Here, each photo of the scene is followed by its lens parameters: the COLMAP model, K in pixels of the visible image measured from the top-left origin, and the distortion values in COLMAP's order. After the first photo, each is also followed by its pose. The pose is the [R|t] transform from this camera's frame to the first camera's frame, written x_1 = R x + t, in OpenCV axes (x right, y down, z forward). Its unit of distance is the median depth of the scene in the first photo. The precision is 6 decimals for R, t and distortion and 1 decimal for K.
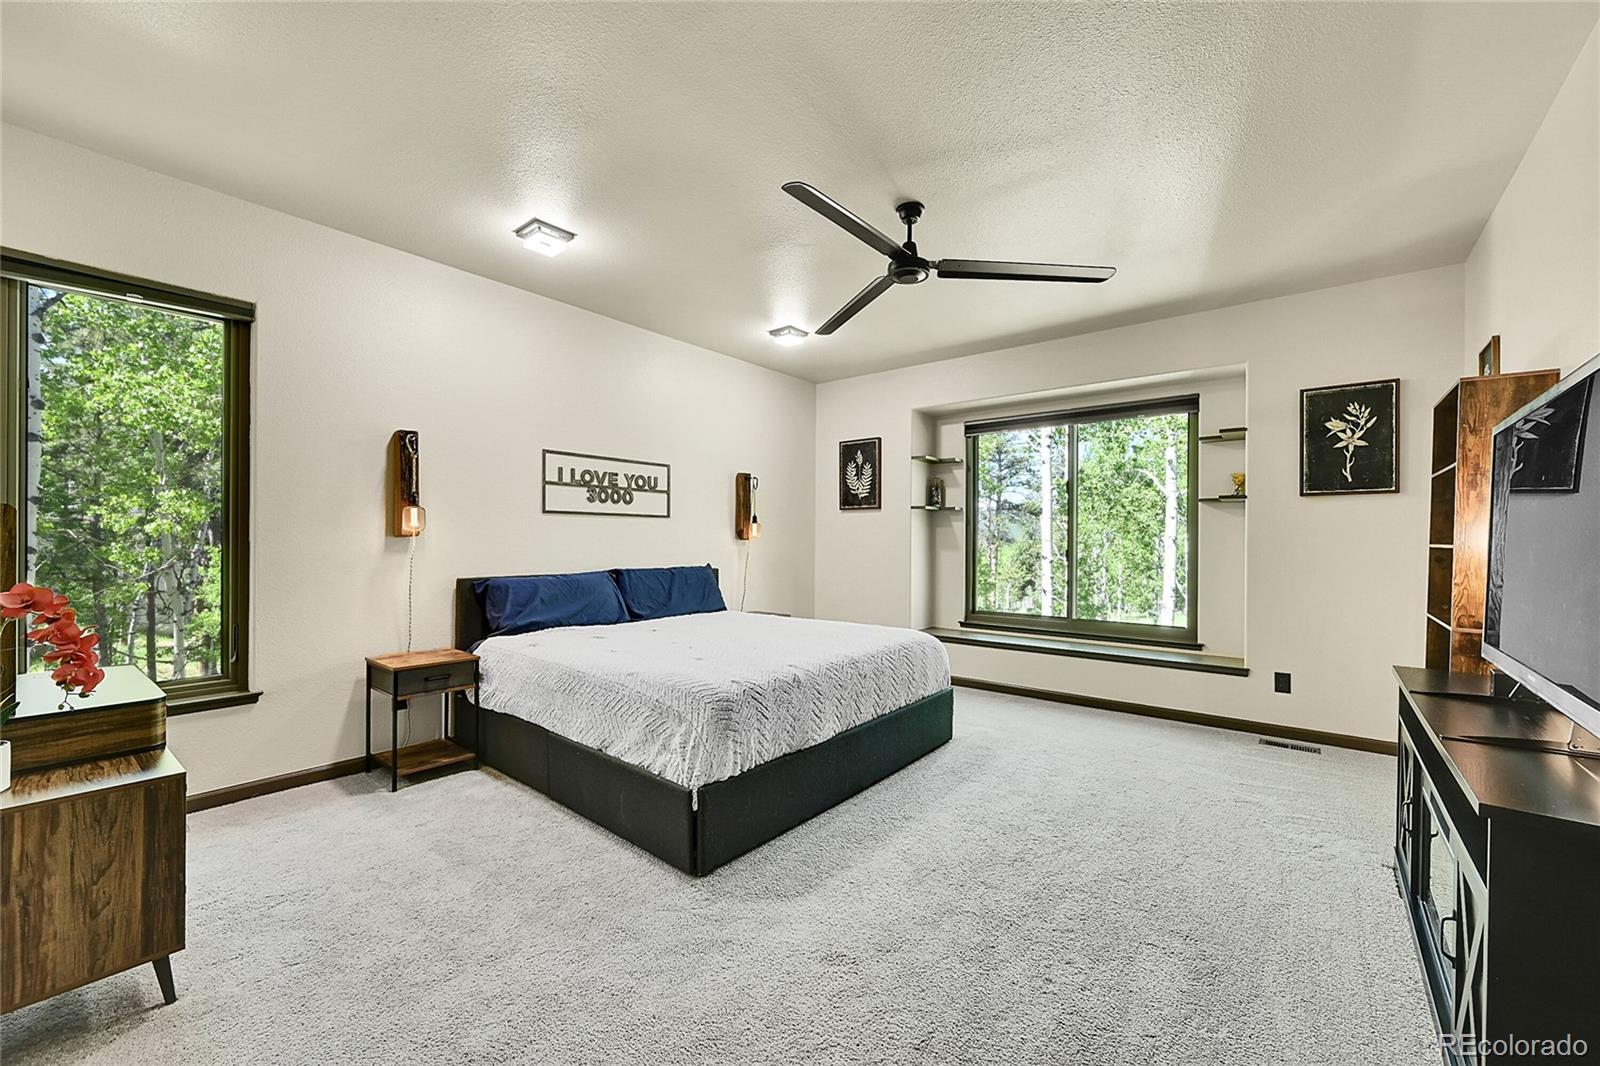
lens RADIAL K [[626.1, 0, 802.0], [0, 626.1, 542.0], [0, 0, 1]] dist [0.000546, 0.000452]
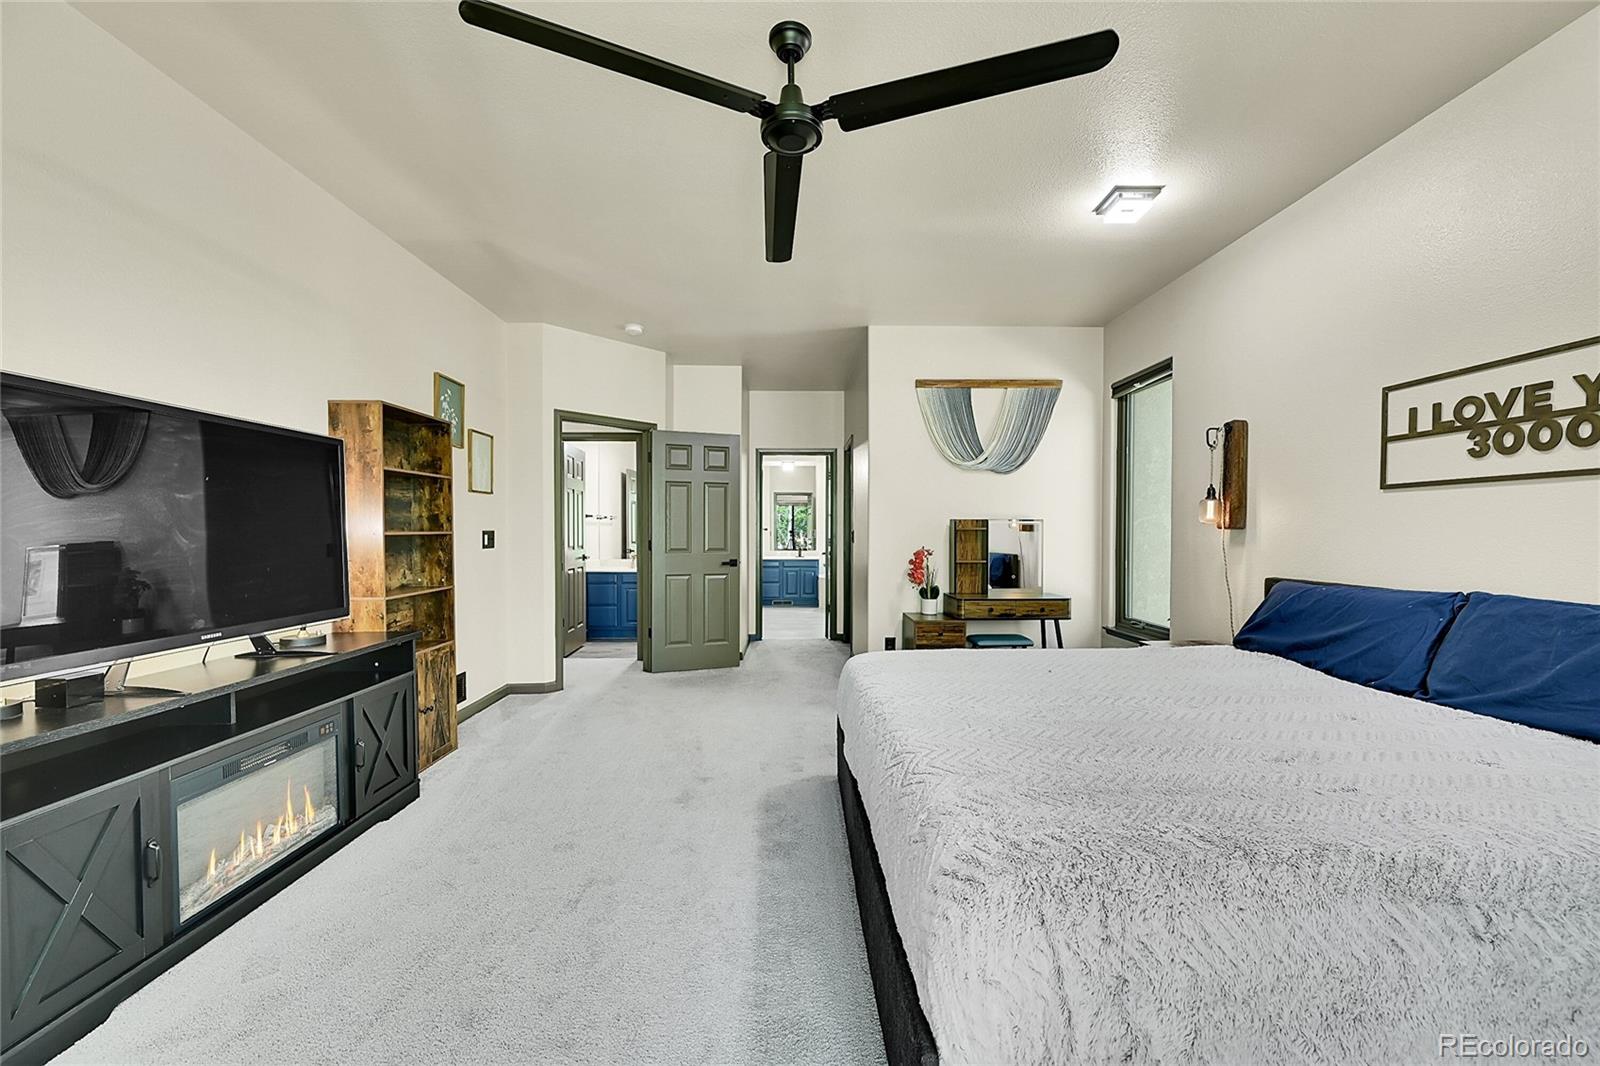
lens RADIAL K [[626.1, 0, 804.9], [0, 626.1, 535.7], [0, 0, 1]] dist [0.000546, 0.000452]
pose [[-0.755573, 0.001229, -0.655063, 0.411023], [-0.004819, 0.999961, 0.007435, -0.001483], [0.655046, 0.008775, -0.755538, 1.032536]]
